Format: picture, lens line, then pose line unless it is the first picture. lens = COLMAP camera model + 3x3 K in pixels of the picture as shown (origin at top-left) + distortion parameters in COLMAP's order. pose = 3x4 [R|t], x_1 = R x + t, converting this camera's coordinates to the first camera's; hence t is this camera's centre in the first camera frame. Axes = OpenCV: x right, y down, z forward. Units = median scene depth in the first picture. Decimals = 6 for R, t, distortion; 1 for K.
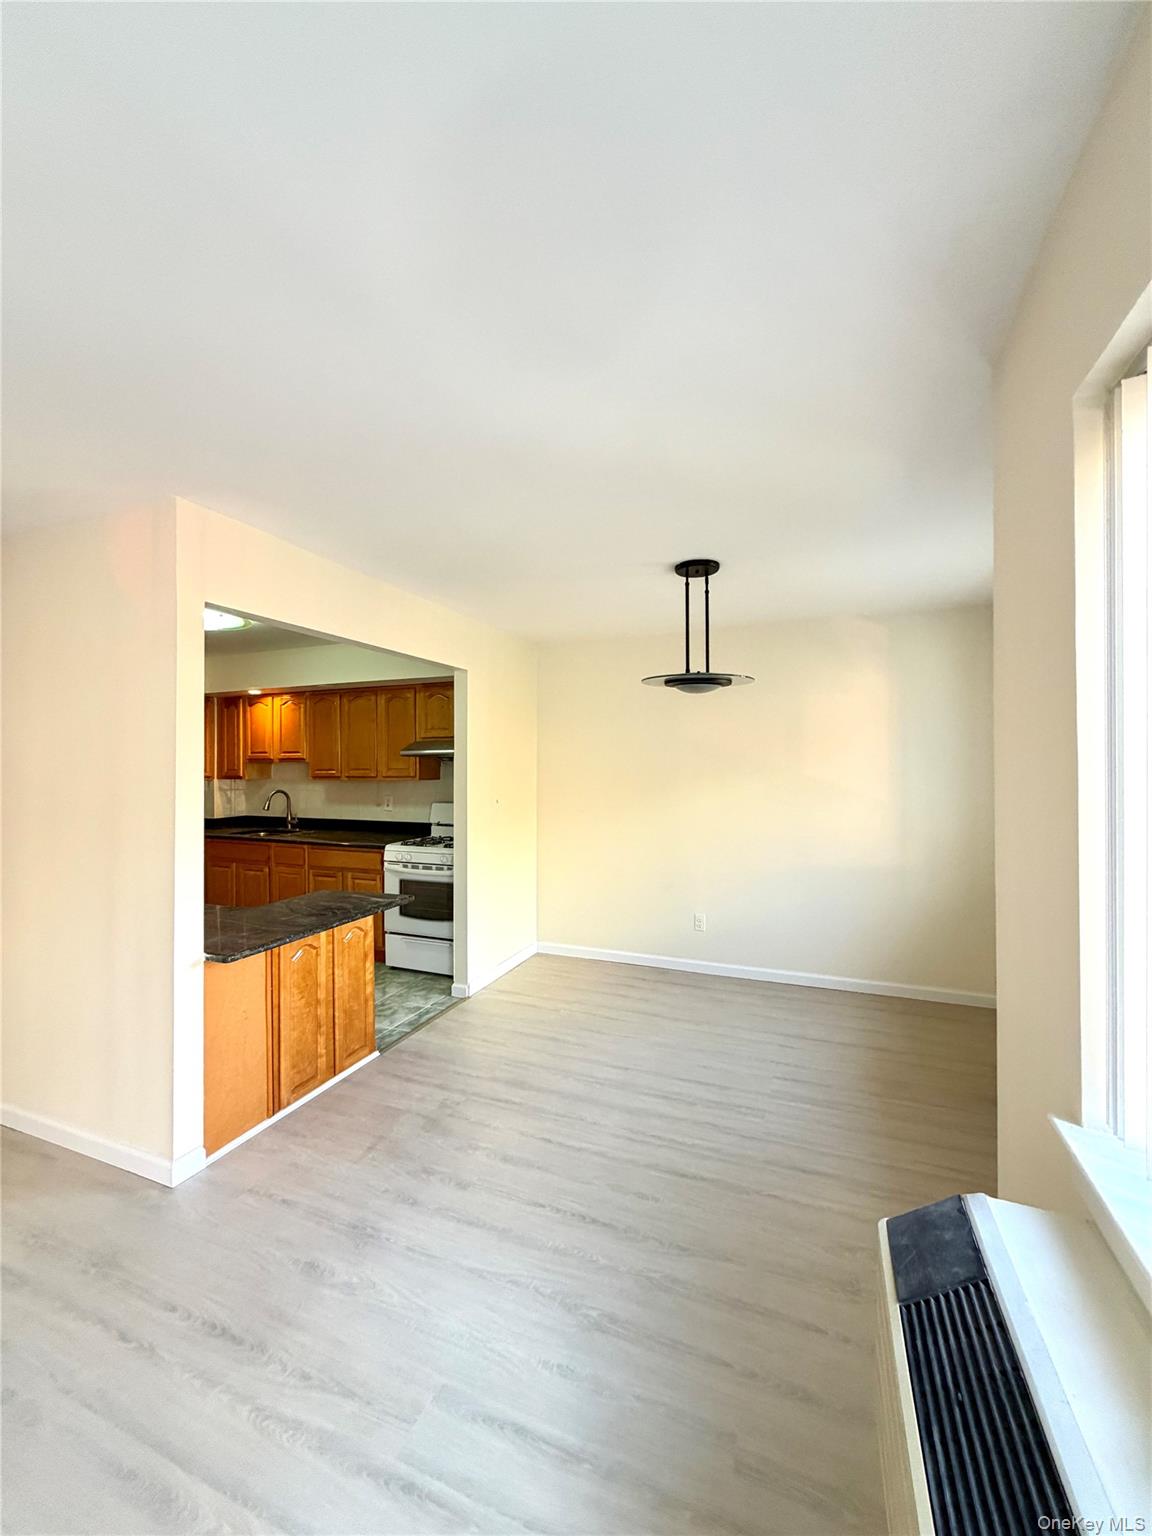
lens RADIAL K [[609.8, 0, 574.0], [0, 609.8, 760.5], [0, 0, 1]] dist [-0.001609, 0.000236]
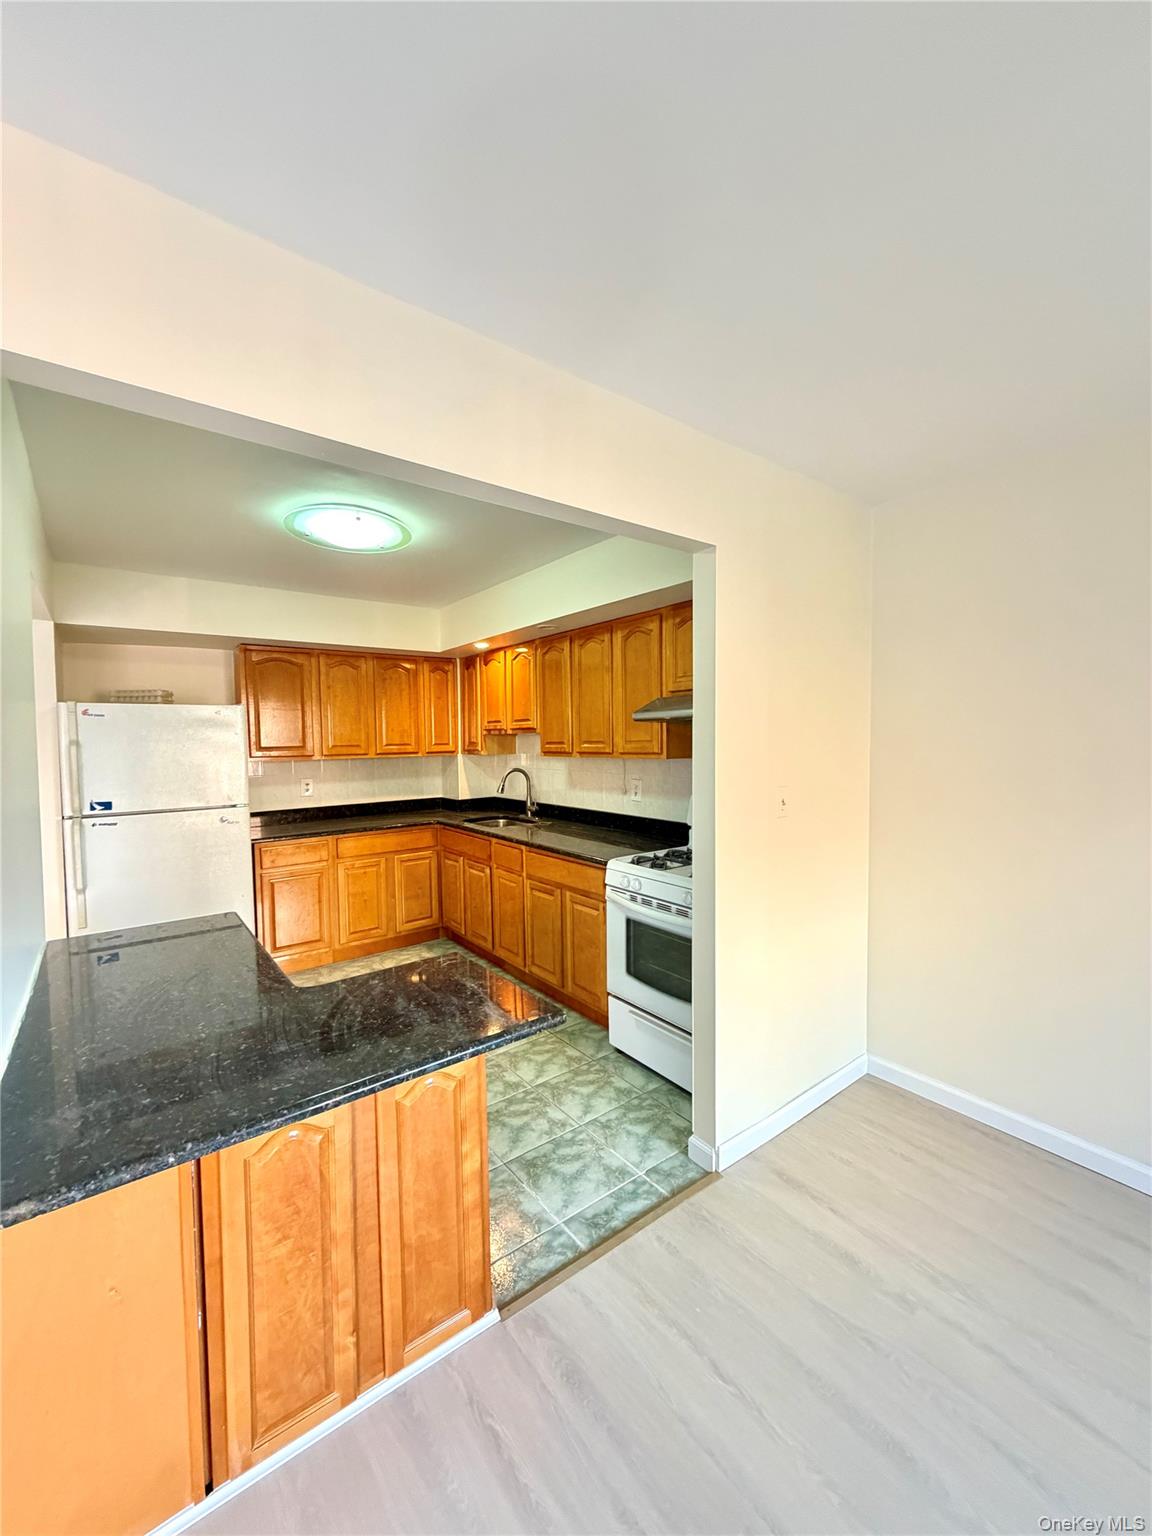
lens RADIAL K [[609.8, 0, 570.3], [0, 609.8, 765.0], [0, 0, 1]] dist [-0.001609, 0.000236]
pose [[0.858088, 0.015825, -0.513258, -0.015104], [0.013626, 0.998471, 0.053564, 0.003446], [0.513321, -0.052956, 0.856561, 0.449294]]
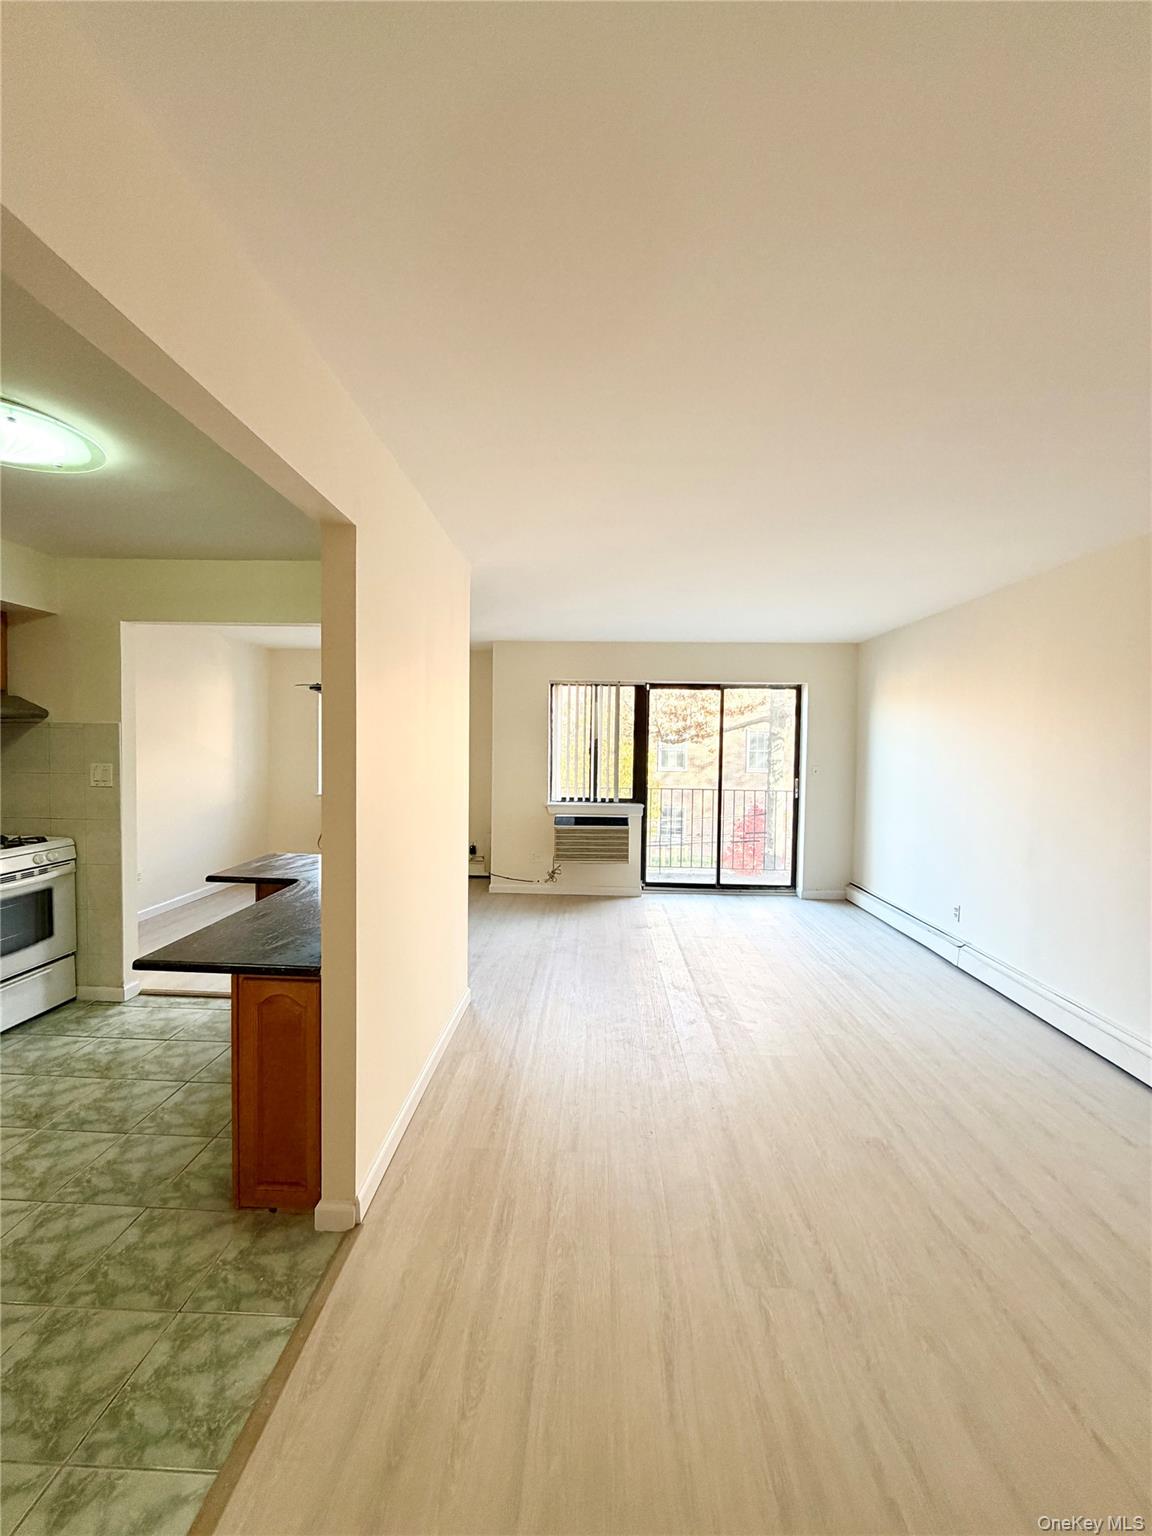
lens RADIAL K [[609.8, 0, 574.1], [0, 609.8, 764.7], [0, 0, 1]] dist [-0.001609, 0.000236]
pose [[-0.348134, -0.031899, 0.936902, -1.097441], [-0.027821, 0.999332, 0.023687, 0.013637], [-0.937032, -0.017819, -0.348789, 0.643574]]
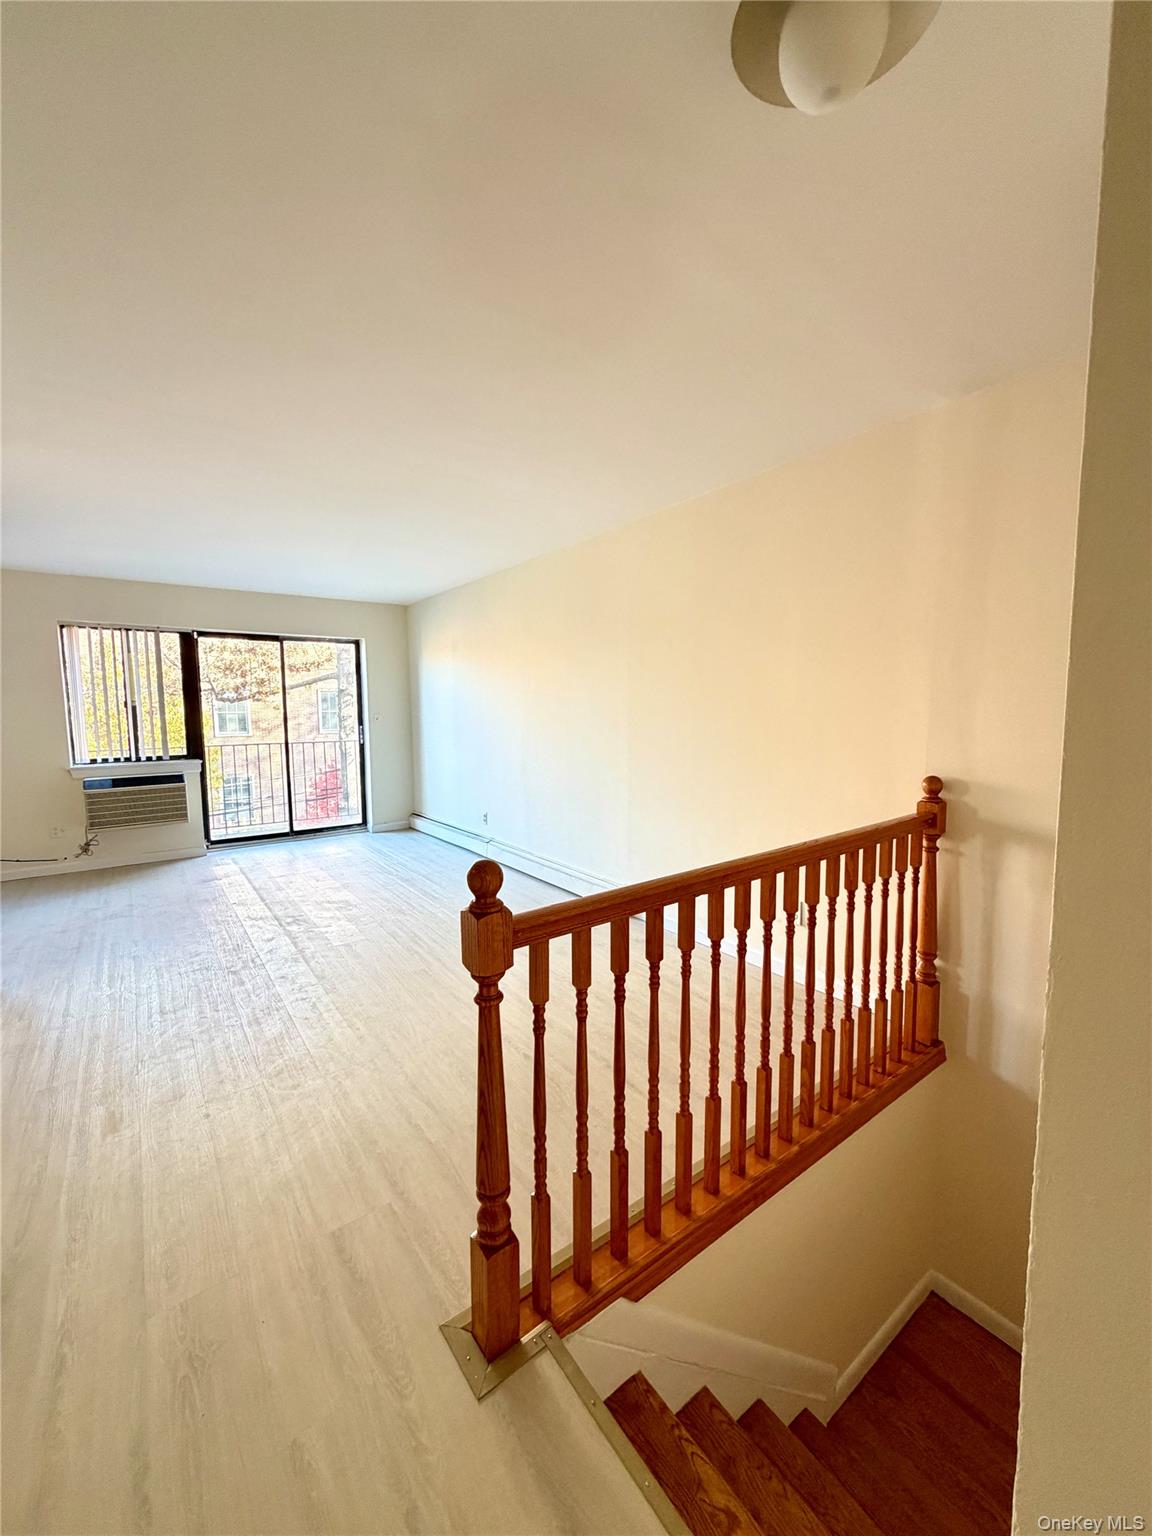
lens RADIAL K [[609.8, 0, 577.6], [0, 609.8, 763.2], [0, 0, 1]] dist [-0.001609, 0.000236]
pose [[-0.857401, -0.035127, 0.513449, -1.227419], [0.004904, 0.997065, 0.076403, 0.042767], [-0.514626, 0.068026, -0.854712, 0.715950]]
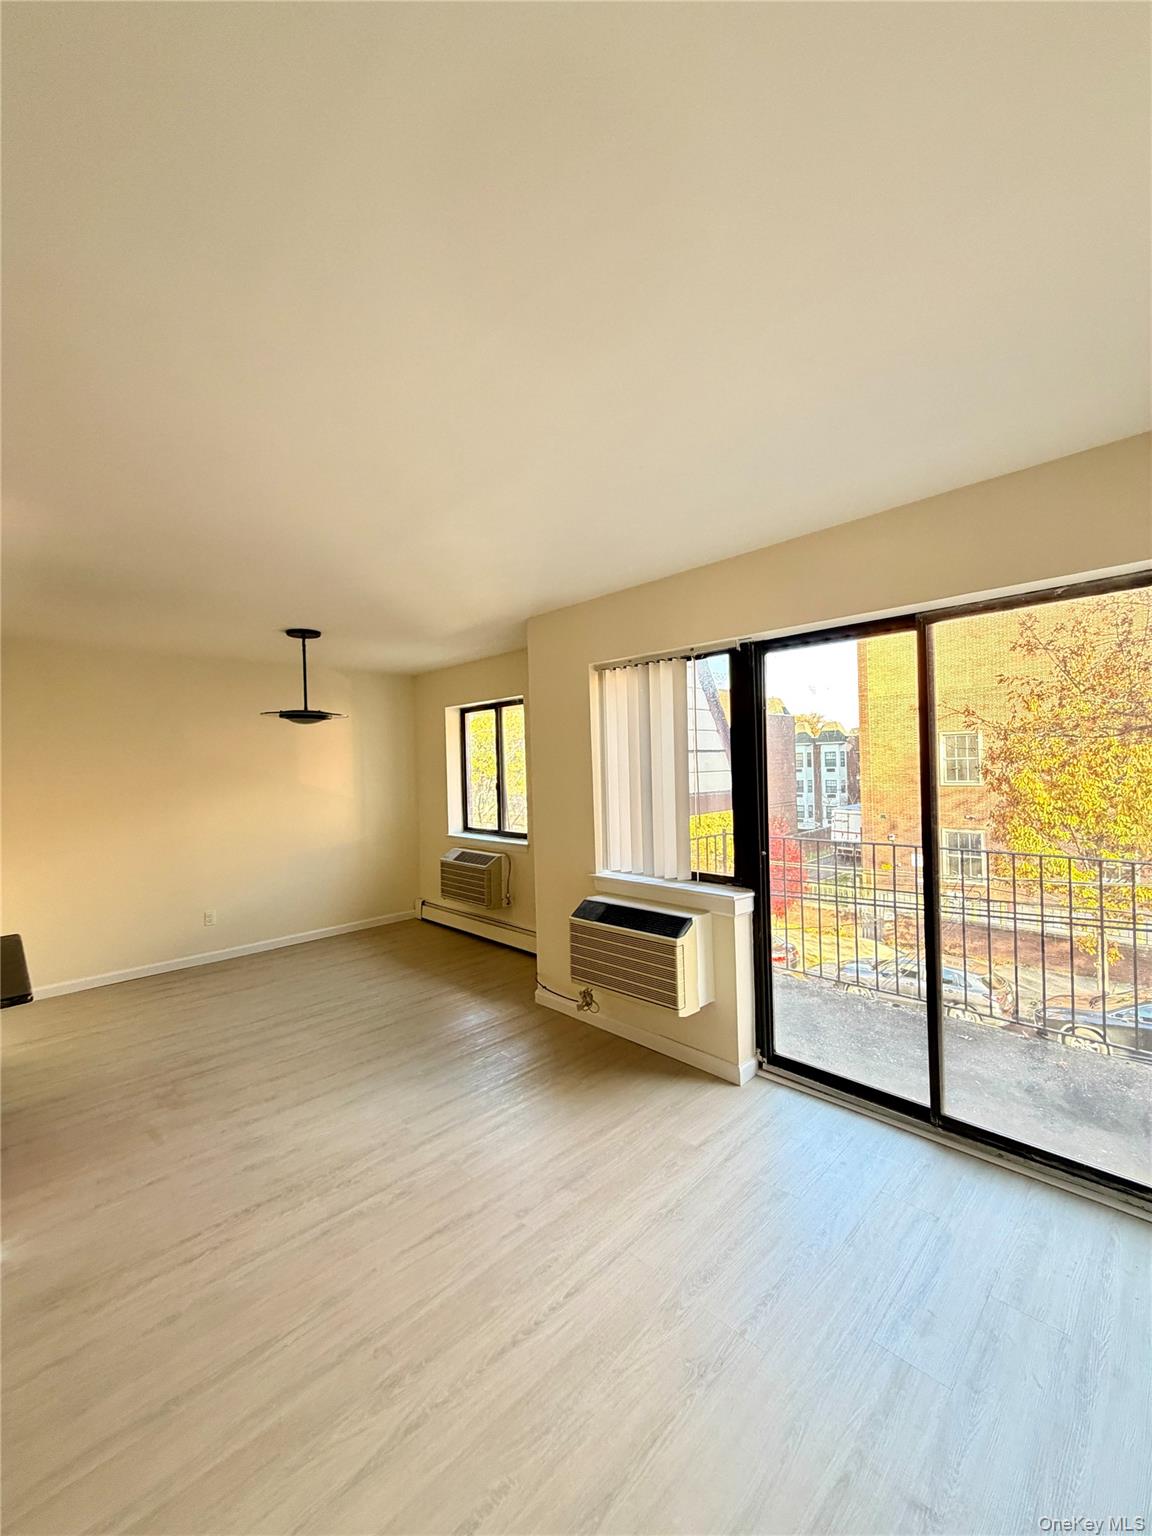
lens RADIAL K [[609.8, 0, 584.5], [0, 609.8, 765.3], [0, 0, 1]] dist [-0.001609, 0.000236]
pose [[0.389985, -0.010797, 0.920758, -0.552286], [0.012993, 0.999896, 0.006222, -0.013500], [-0.920730, 0.009537, 0.390085, -0.074252]]
